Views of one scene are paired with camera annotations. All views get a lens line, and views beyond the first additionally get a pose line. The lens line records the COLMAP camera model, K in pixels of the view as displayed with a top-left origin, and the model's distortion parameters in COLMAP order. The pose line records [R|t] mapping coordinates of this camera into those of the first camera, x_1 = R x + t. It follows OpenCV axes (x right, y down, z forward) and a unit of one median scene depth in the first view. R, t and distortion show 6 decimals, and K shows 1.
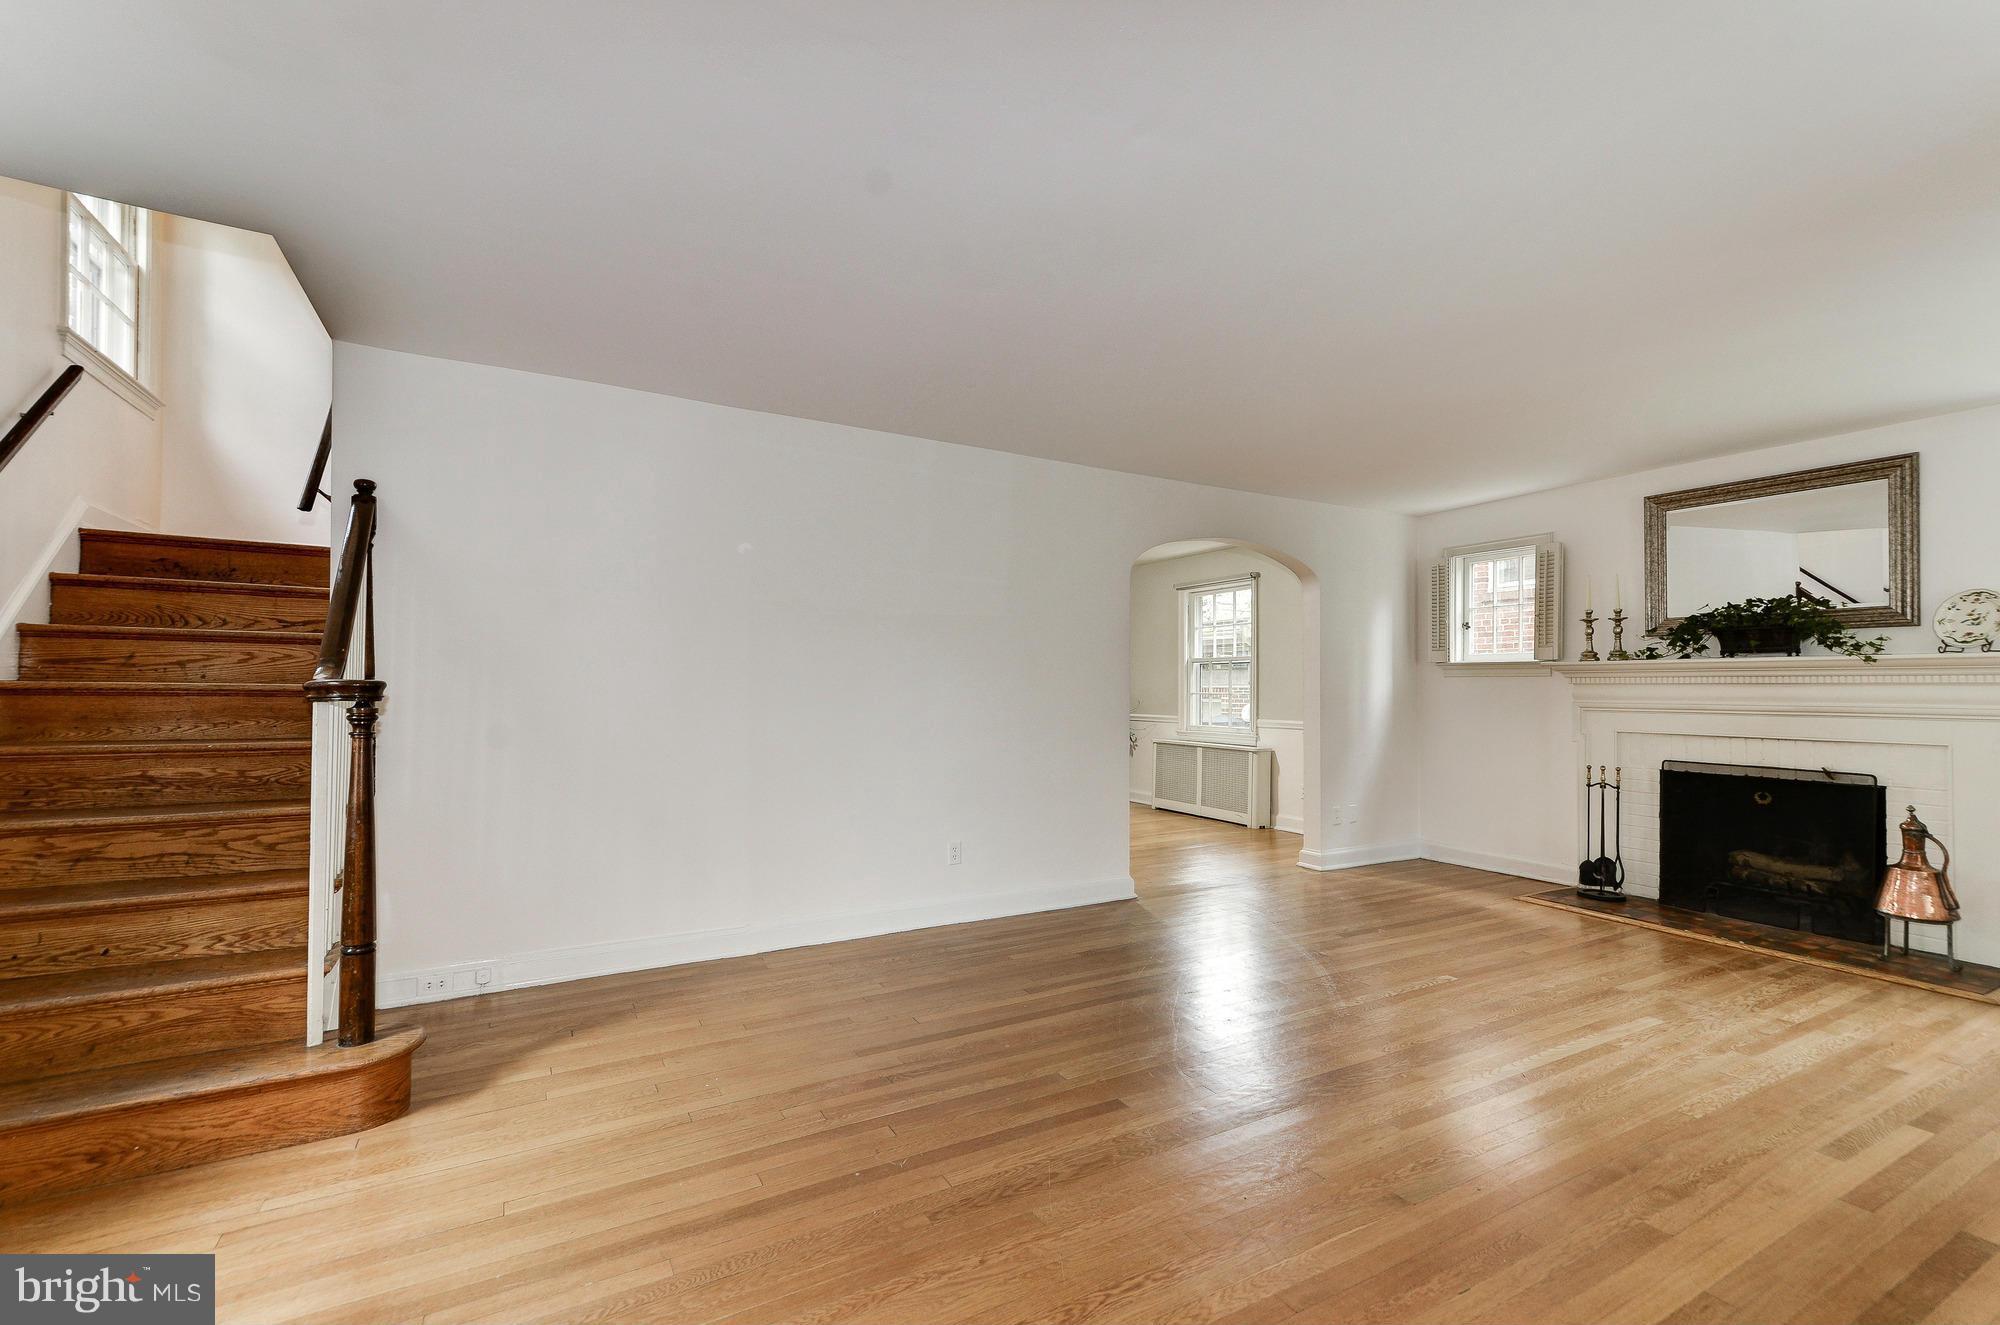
lens RADIAL K [[866.6, 0, 996.7], [0, 866.6, 674.8], [0, 0, 1]] dist [0.016196, -0.004761]
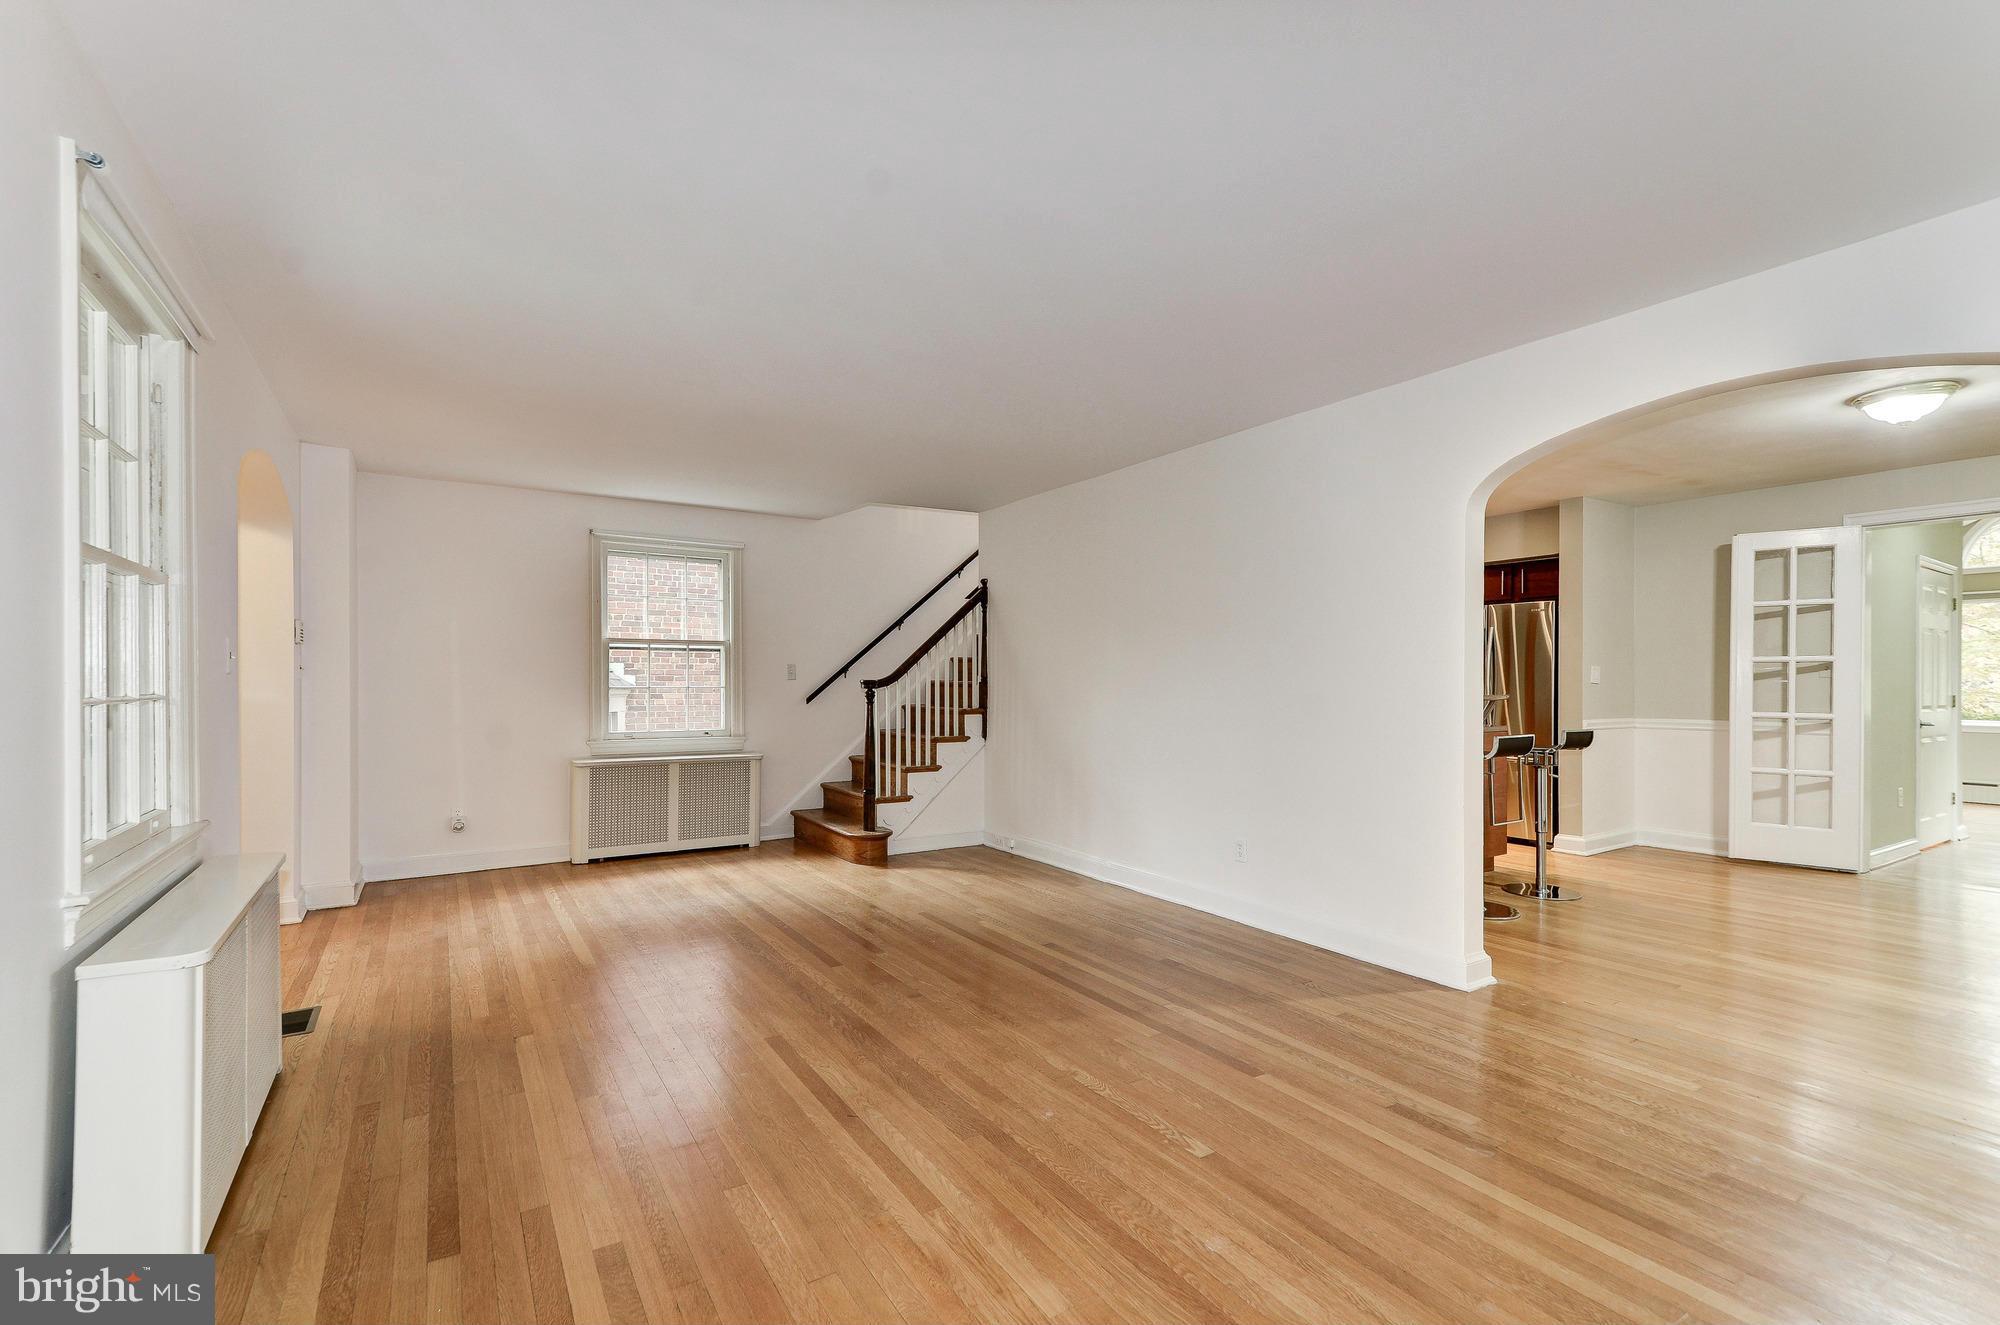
lens RADIAL K [[866.6, 0, 1004.4], [0, 866.6, 679.5], [0, 0, 1]] dist [0.016196, -0.004761]
pose [[0.072126, -0.004712, -0.997384, 1.042580], [0.013965, 0.999896, -0.003714, 0.015586], [0.997298, -0.013661, 0.072185, 0.764568]]
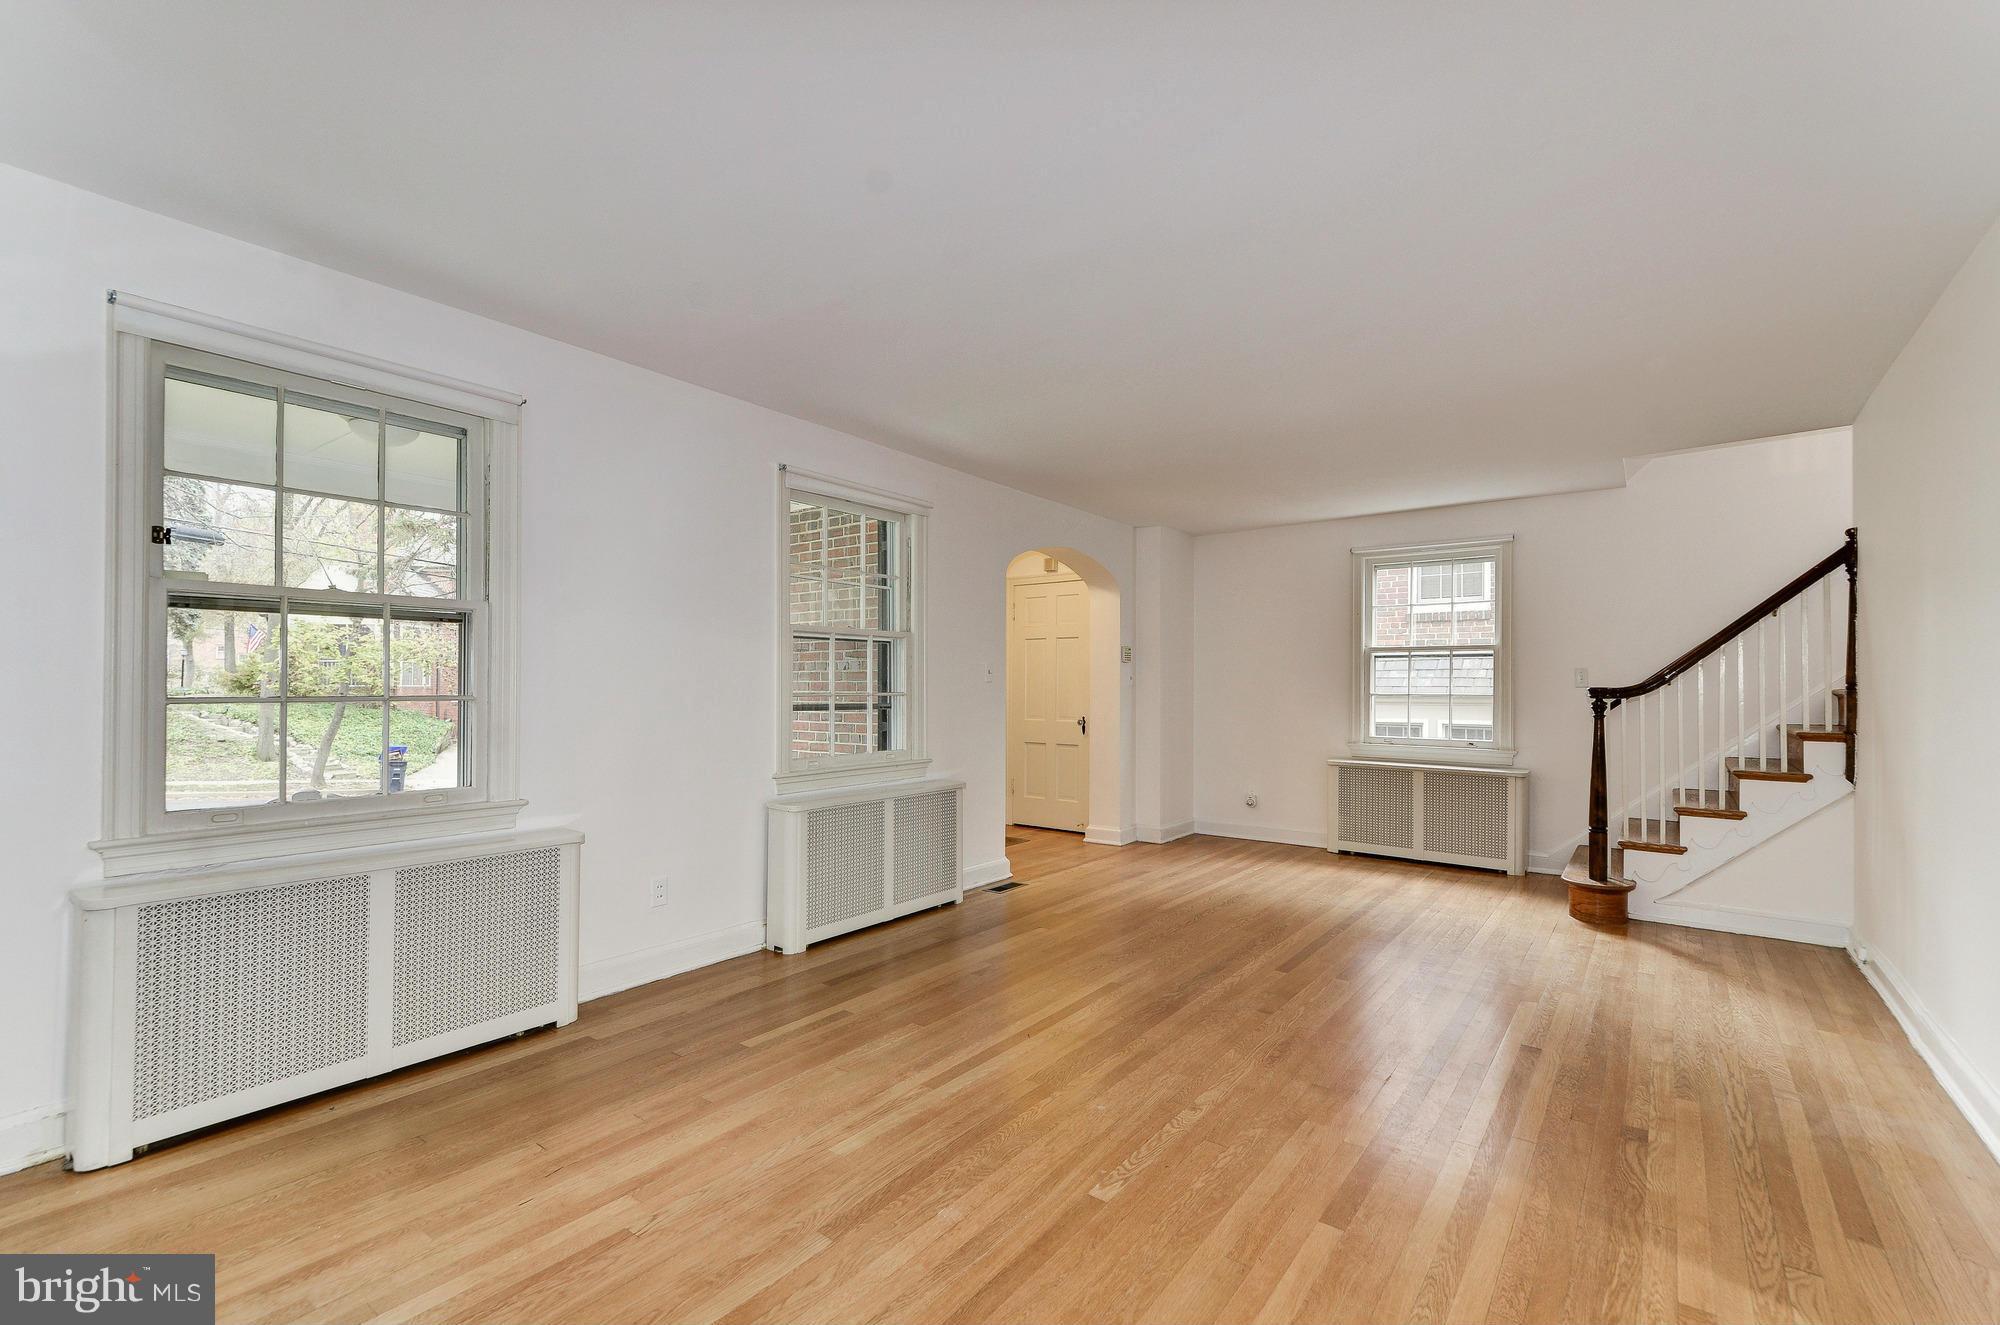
lens RADIAL K [[866.6, 0, 1001.0], [0, 866.6, 684.4], [0, 0, 1]] dist [0.016196, -0.004761]
pose [[-0.912695, -0.008743, -0.408548, 0.756477], [-0.002434, 0.999870, -0.015960, 0.024392], [0.408634, -0.013573, -0.912597, 1.387966]]
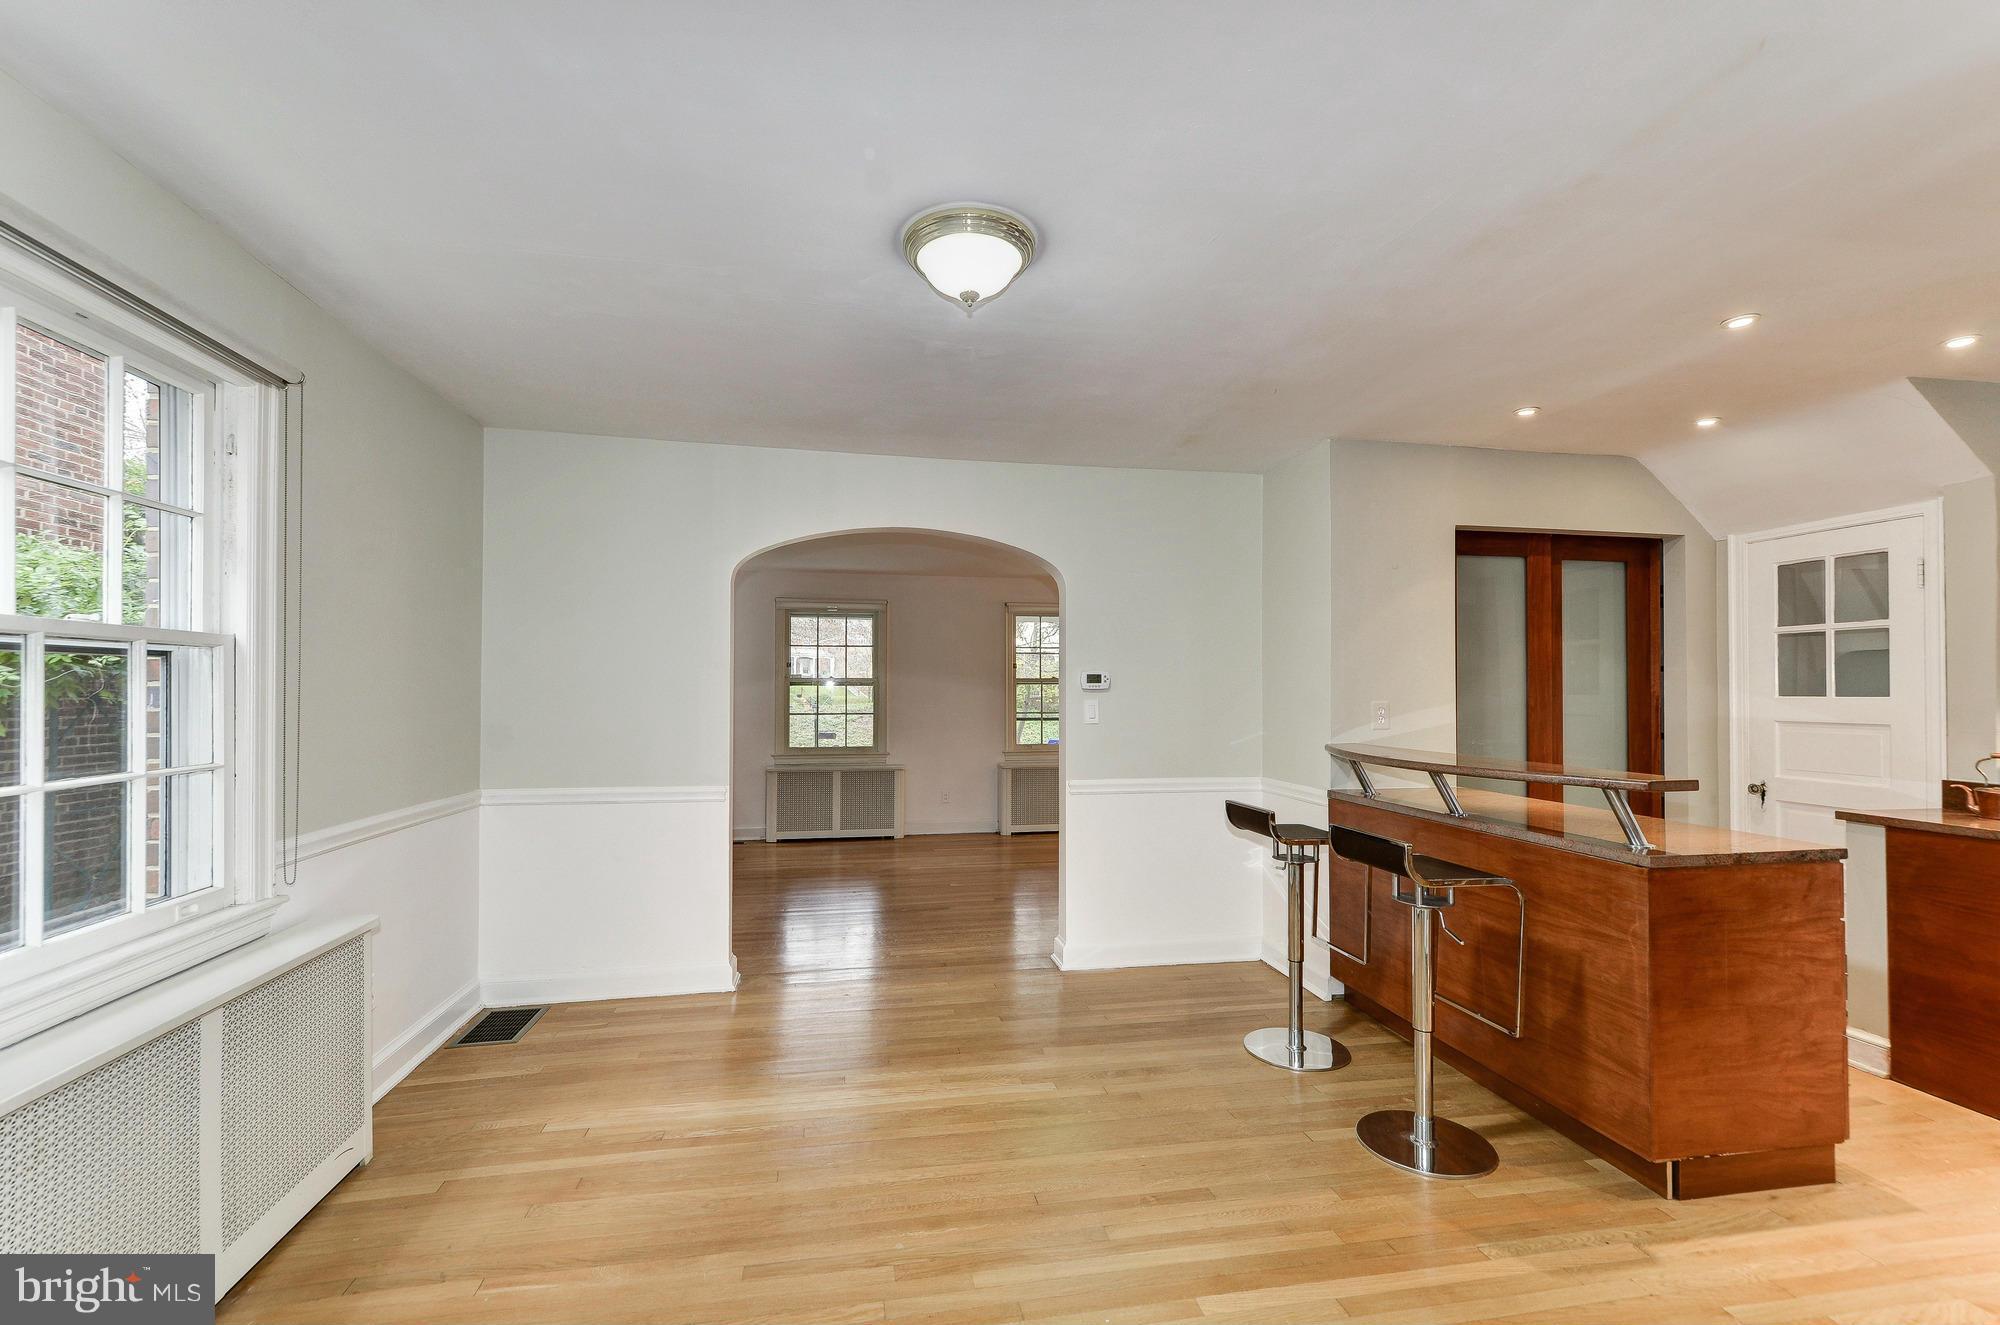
lens RADIAL K [[866.6, 0, 1006.5], [0, 866.6, 679.7], [0, 0, 1]] dist [0.016196, -0.004761]
pose [[-0.952947, -0.001700, 0.303133, -0.089424], [-0.010230, 0.999595, -0.026553, -0.005005], [-0.302965, -0.028404, -0.952578, 2.408525]]
